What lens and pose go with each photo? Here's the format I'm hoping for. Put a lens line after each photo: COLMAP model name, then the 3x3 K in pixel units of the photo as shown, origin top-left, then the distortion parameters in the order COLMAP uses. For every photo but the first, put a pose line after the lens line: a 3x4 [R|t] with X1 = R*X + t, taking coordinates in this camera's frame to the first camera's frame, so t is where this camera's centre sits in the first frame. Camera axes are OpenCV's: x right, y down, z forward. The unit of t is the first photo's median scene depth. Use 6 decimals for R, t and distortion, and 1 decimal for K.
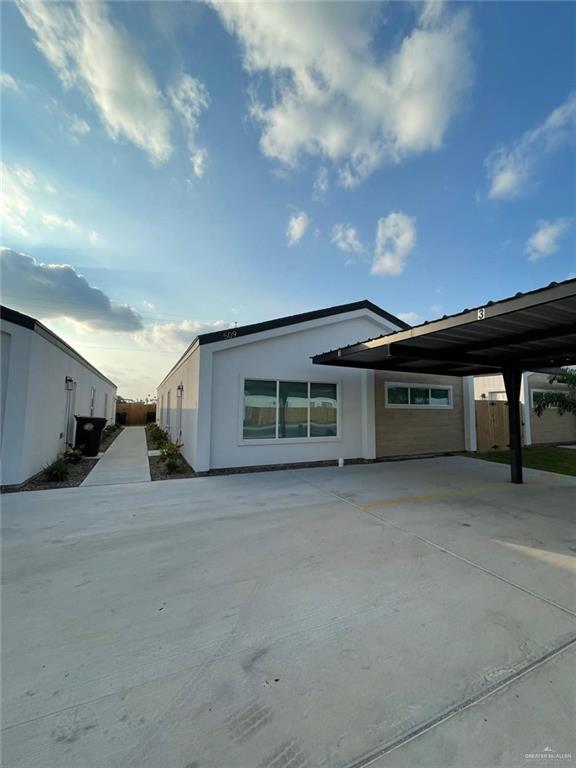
lens RADIAL K [[311.2, 0, 288.0], [0, 311.2, 384.0], [0, 0, 1]] dist [0.001336, 0.000428]
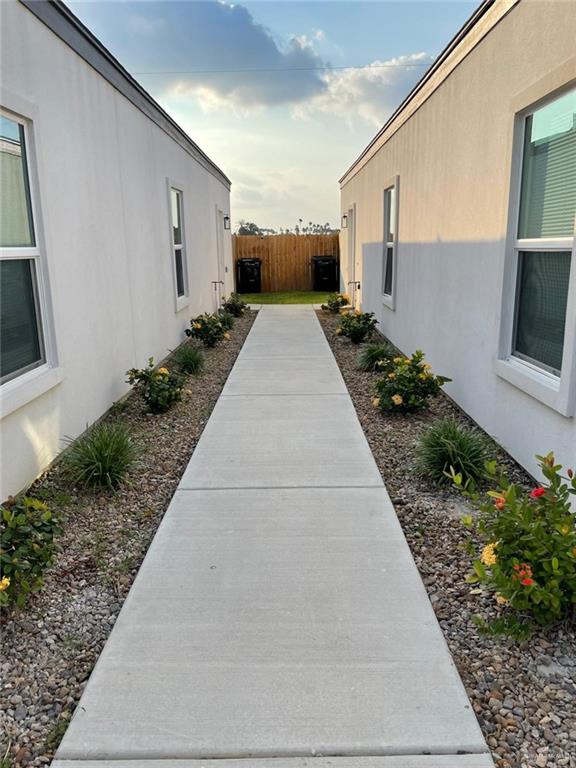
lens RADIAL K [[311.2, 0, 288.0], [0, 311.2, 384.0], [0, 0, 1]] dist [0.001336, 0.000428]
pose [[0.904319, 0.172112, -0.390621, -0.326032], [0.040491, 0.876395, 0.479889, 0.048949], [0.424932, -0.449789, 0.785571, 0.659288]]
